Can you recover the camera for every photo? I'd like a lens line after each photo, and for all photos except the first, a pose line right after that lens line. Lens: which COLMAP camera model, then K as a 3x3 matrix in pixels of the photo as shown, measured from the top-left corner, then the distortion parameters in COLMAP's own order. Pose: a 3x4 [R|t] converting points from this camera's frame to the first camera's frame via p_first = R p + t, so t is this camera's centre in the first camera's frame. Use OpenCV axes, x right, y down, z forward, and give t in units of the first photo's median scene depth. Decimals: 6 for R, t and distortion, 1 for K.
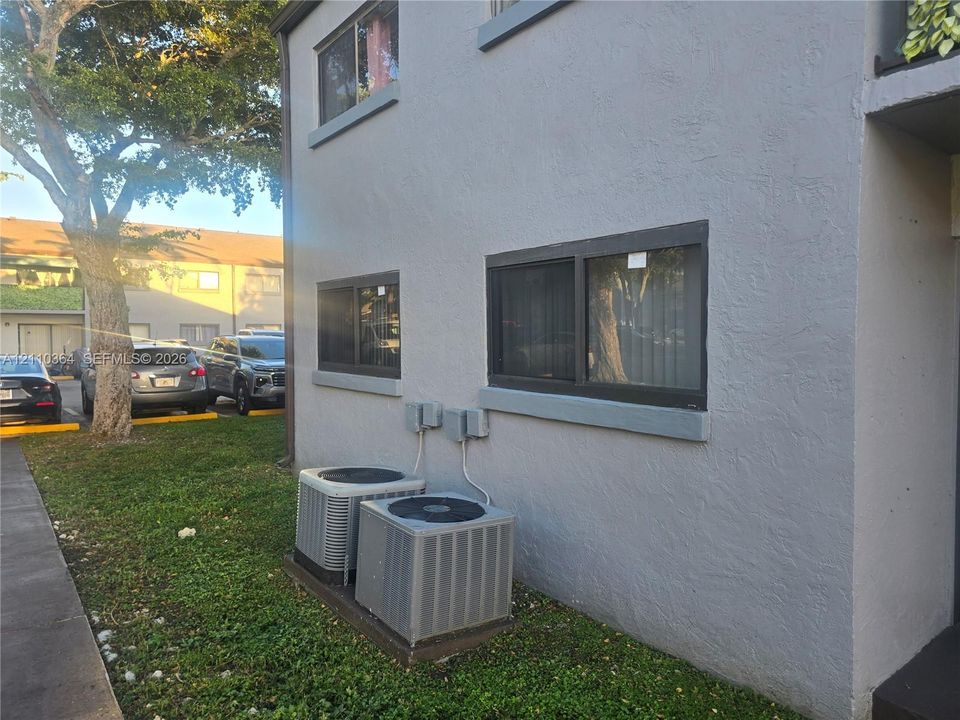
lens RADIAL K [[657.5, 0, 480.0], [0, 657.5, 360.0], [0, 0, 1]] dist [0.033792, -0.030503]
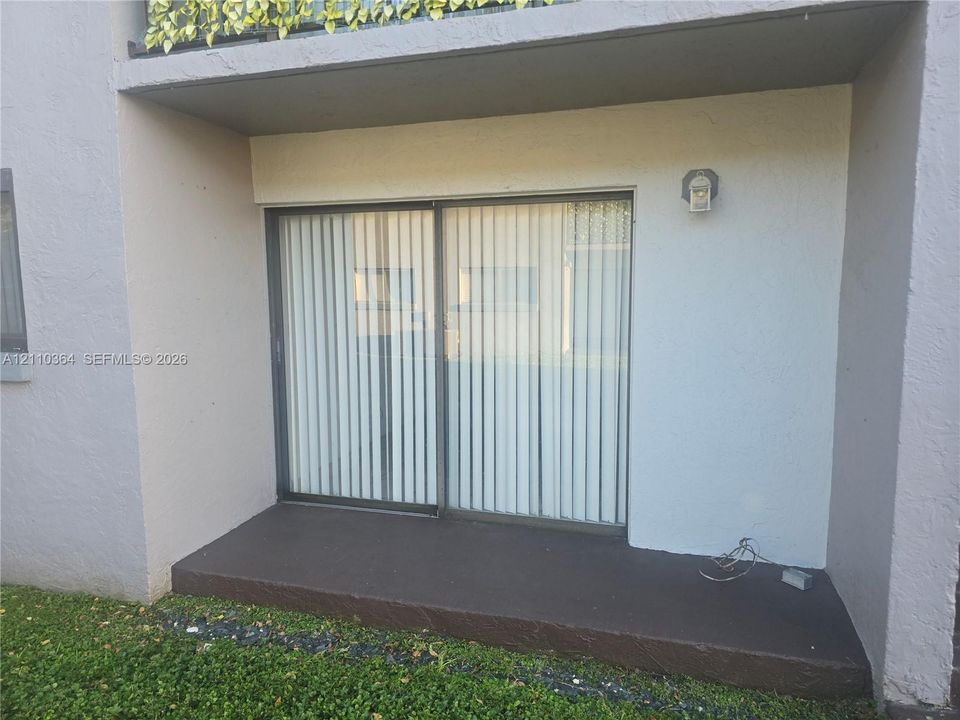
lens RADIAL K [[657.5, 0, 480.0], [0, 657.5, 360.0], [0, 0, 1]] dist [0.033792, -0.030503]
pose [[0.808267, -0.072125, 0.584383, 0.367134], [0.030941, 0.996301, 0.080169, 0.031647], [-0.588003, -0.046717, 0.807508, -0.344726]]
